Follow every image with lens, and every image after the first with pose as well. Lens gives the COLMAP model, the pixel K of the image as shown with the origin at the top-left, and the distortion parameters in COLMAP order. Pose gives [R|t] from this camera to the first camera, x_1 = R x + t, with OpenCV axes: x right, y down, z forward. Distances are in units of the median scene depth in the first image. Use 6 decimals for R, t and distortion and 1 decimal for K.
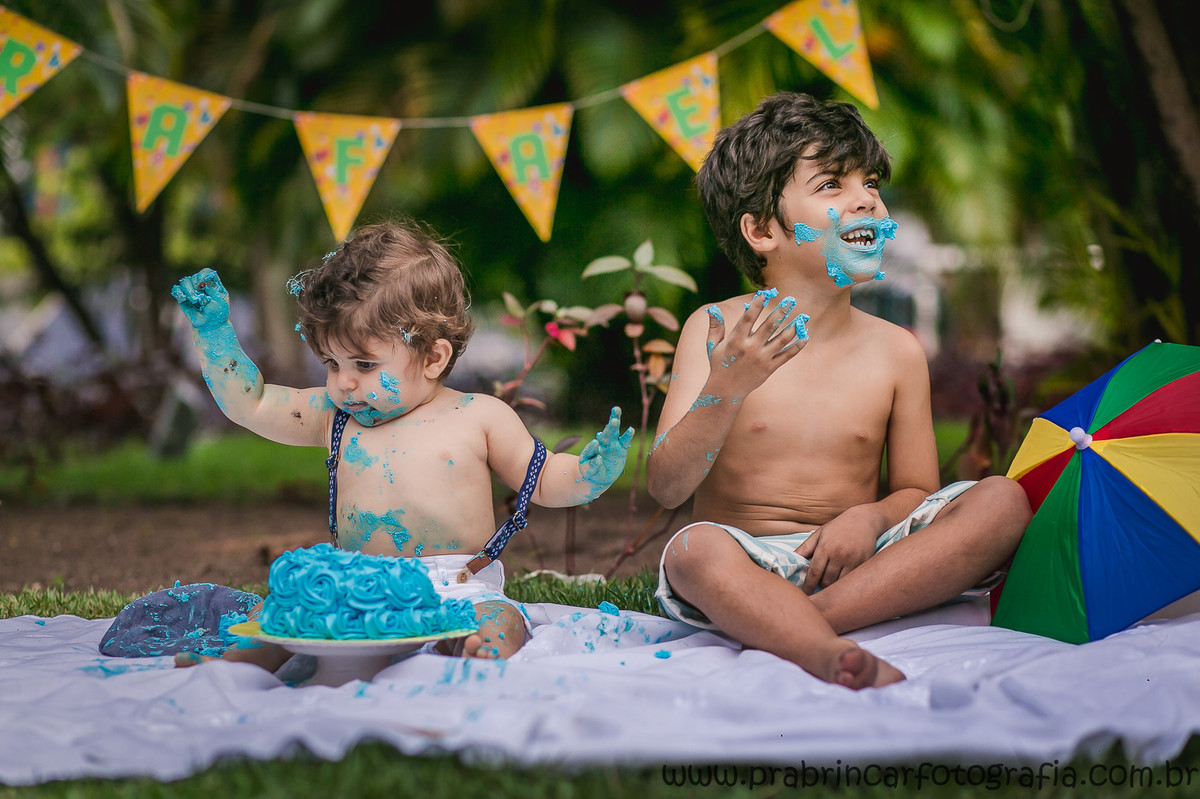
lens RADIAL K [[3016.9, 0, 624.8], [0, 3016.9, 428.1], [0, 0, 1]] dist [0.089167, 0.401183]
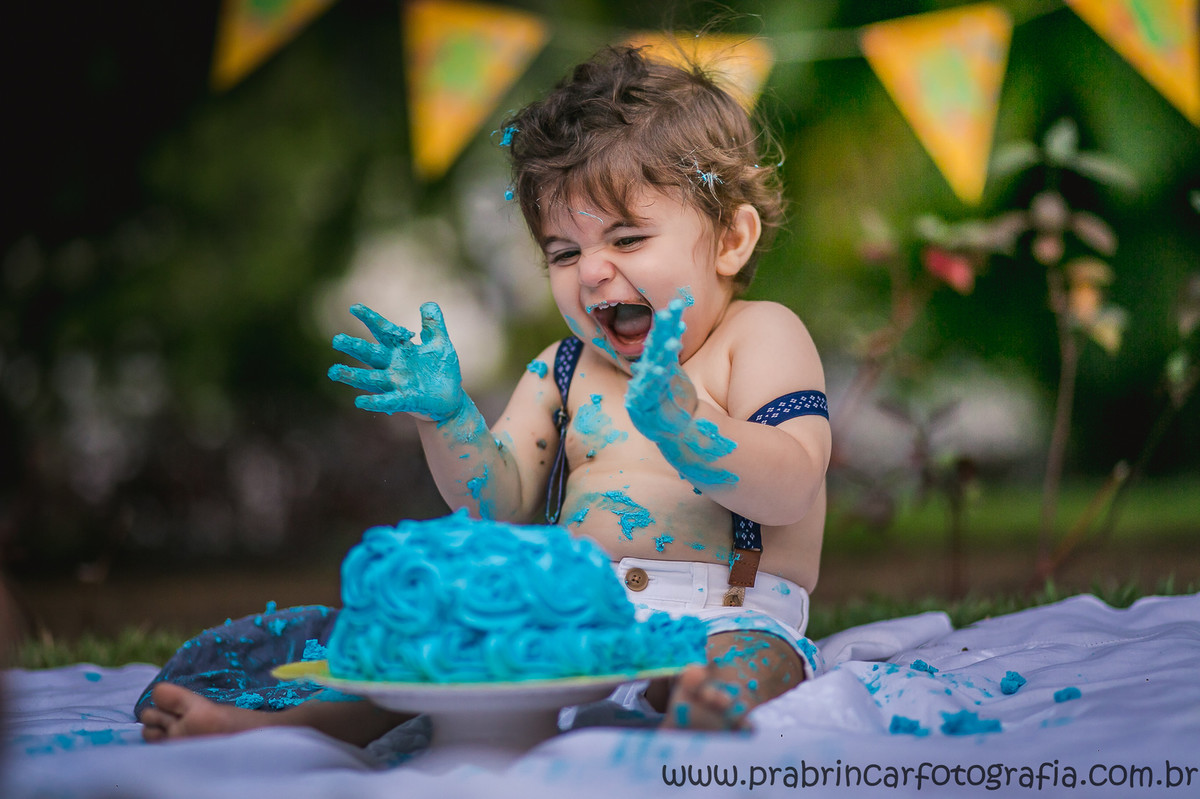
lens RADIAL K [[2962.5, 0, 600.0], [0, 2962.5, 399.5], [0, 0, 1]] dist [0.037497, 0.466278]
pose [[0.983404, -0.026621, -0.179465, 0.034753], [0.018220, 0.998667, -0.048300, 0.044229], [0.180511, 0.044229, 0.982578, 0.456274]]
